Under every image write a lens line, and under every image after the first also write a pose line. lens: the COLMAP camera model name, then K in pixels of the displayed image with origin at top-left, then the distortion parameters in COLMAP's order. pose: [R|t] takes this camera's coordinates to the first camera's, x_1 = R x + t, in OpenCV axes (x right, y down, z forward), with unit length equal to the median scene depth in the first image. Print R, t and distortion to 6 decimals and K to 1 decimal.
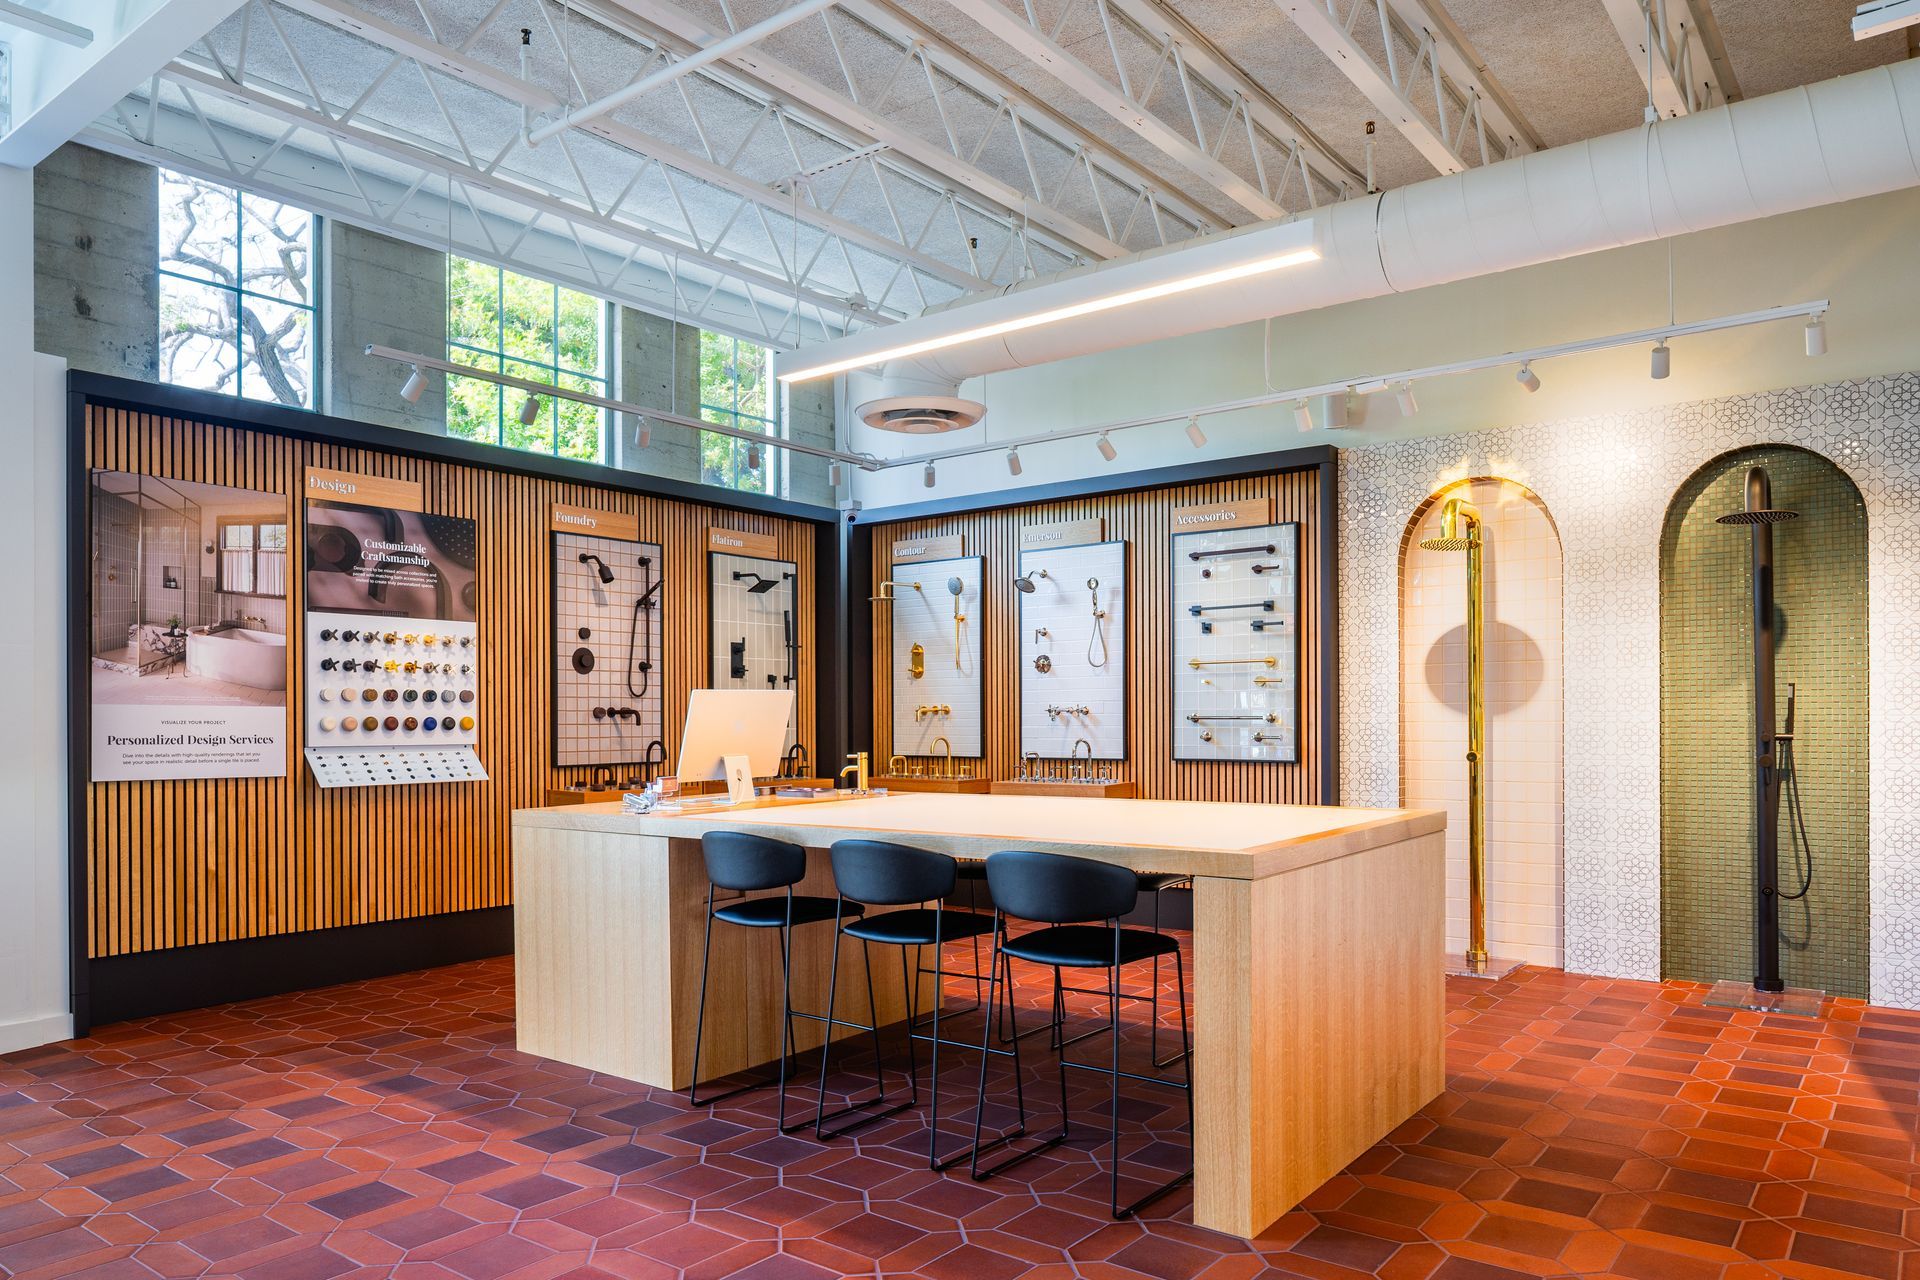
lens RADIAL K [[1325.8, 0, 926.2], [0, 1325.8, 727.4], [0, 0, 1]] dist [0.000690, -0.004701]
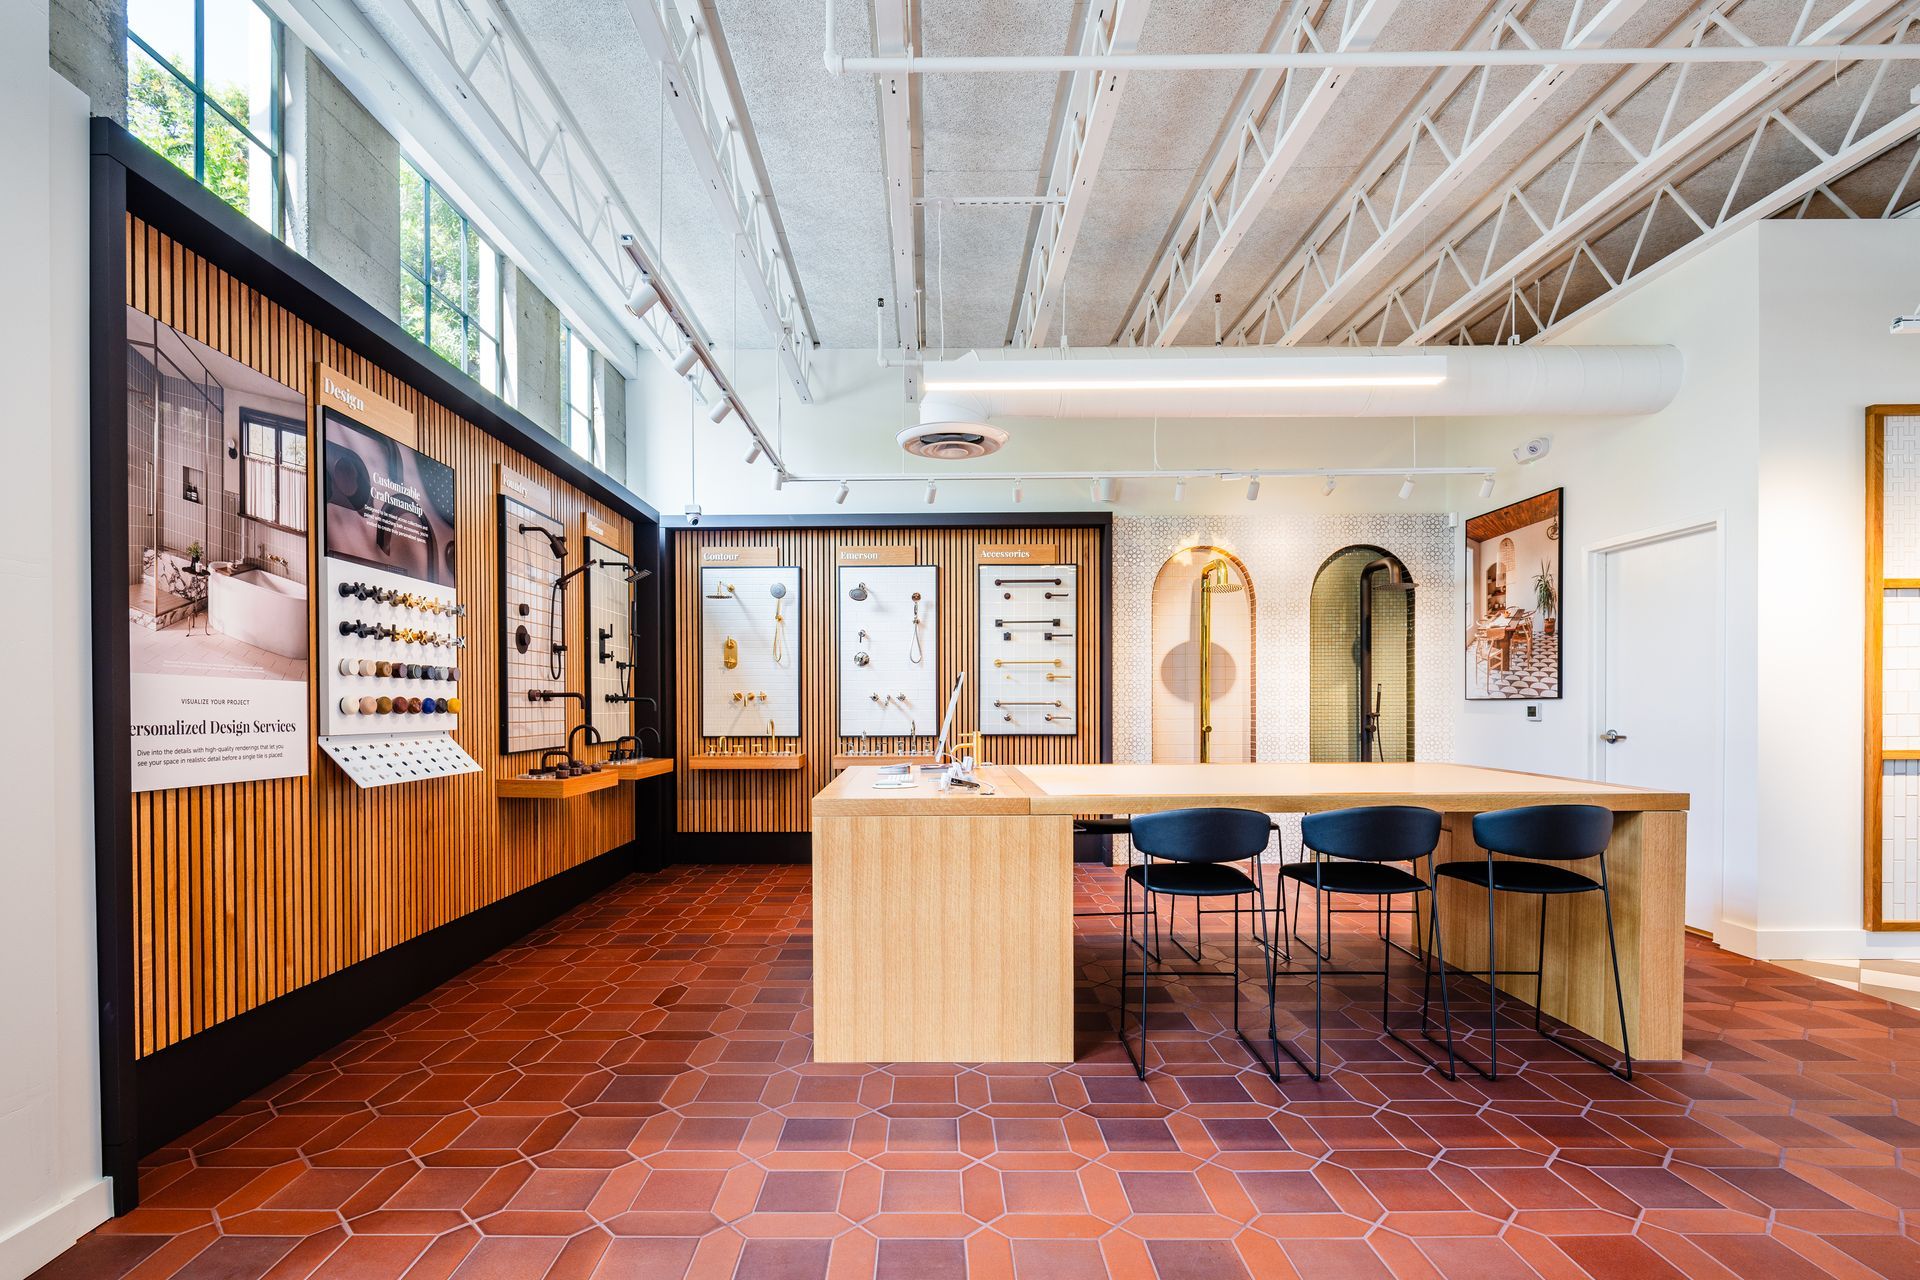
lens RADIAL K [[943.2, 0, 931.9], [0, 943.2, 712.7], [0, 0, 1]] dist [0.016389, -0.000705]
pose [[0.783485, -0.002191, 0.621407, -0.511785], [0.003487, 0.999994, -0.000871, 0.003257], [-0.621401, 0.002849, 0.783488, 0.347189]]
